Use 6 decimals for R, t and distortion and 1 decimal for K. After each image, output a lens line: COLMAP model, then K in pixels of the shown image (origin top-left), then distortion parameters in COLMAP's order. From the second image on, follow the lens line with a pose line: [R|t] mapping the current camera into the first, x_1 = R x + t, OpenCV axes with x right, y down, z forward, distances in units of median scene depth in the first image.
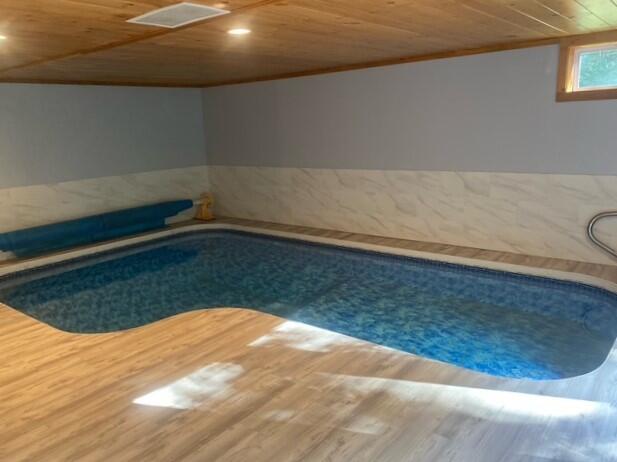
lens RADIAL K [[478.0, 0, 308.5], [0, 478.0, 231.0], [0, 0, 1]] dist [-0.000898, -0.002109]
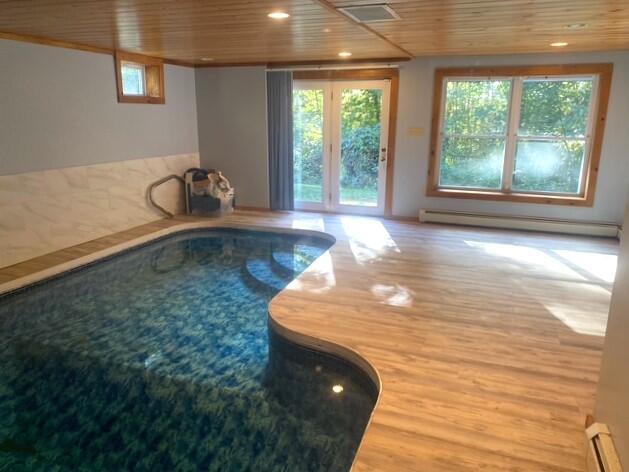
lens RADIAL K [[485.7, 0, 314.5], [0, 485.7, 236.0], [0, 0, 1]] dist [0.000673, 0.000592]
pose [[-0.308116, -0.190528, 0.932075, -1.029161], [0.218364, 0.939419, 0.264214, -0.195883], [-0.925949, 0.284940, -0.247845, 1.116394]]
